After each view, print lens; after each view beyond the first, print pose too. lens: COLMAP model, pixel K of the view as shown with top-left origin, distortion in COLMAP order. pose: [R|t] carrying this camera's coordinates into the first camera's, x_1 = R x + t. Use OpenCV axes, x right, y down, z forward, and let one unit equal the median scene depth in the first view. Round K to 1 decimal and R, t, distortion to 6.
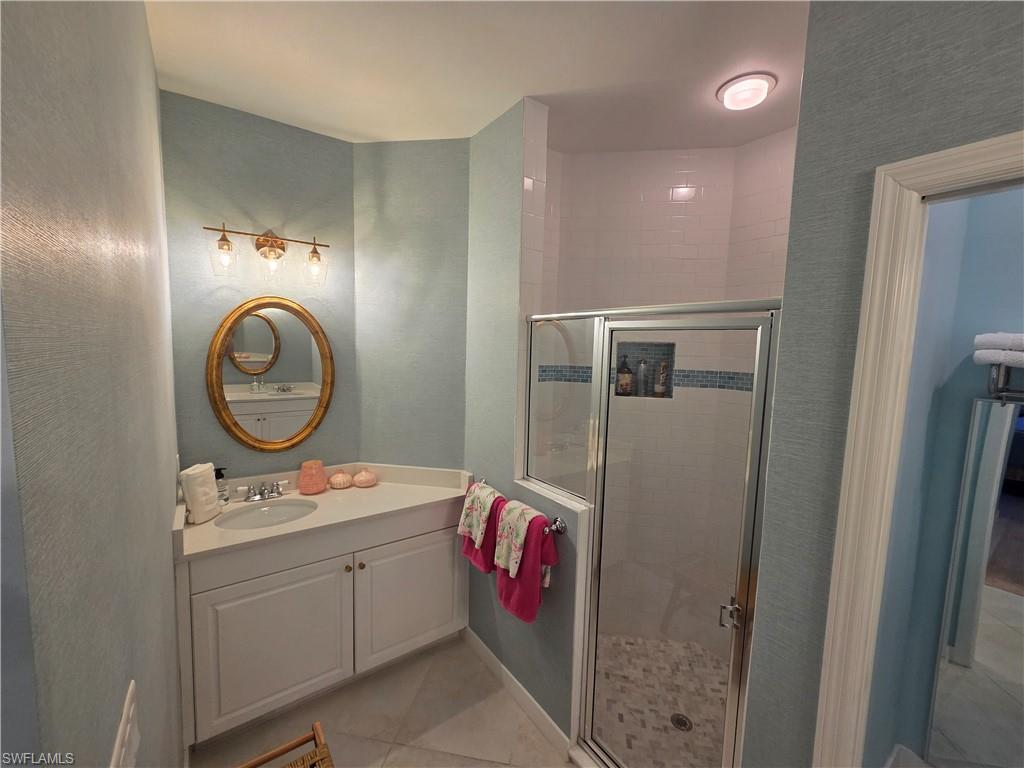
lens RADIAL K [[420.7, 0, 516.5], [0, 420.7, 387.7], [0, 0, 1]] dist [0.006419, -0.000471]
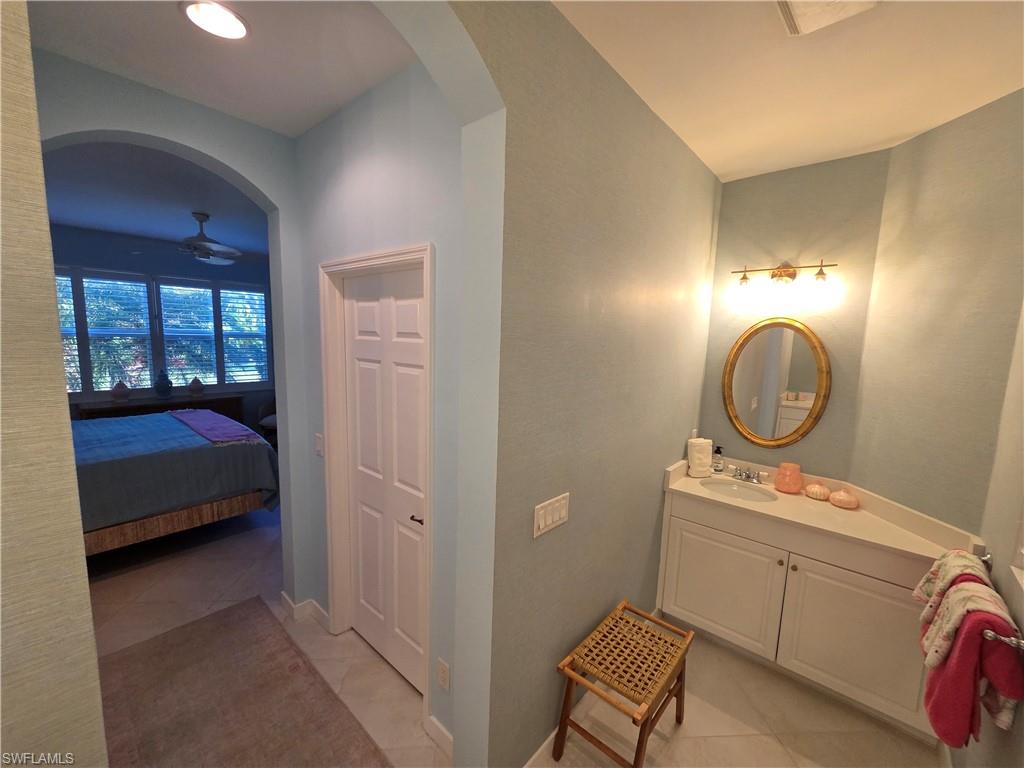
lens RADIAL K [[420.7, 0, 515.9], [0, 420.7, 387.1], [0, 0, 1]] dist [0.006419, -0.000471]
pose [[0.221222, 0.100916, -0.969988, 0.422341], [-0.125040, 0.989357, 0.074414, -0.017088], [0.967174, 0.104825, 0.231487, 0.027055]]
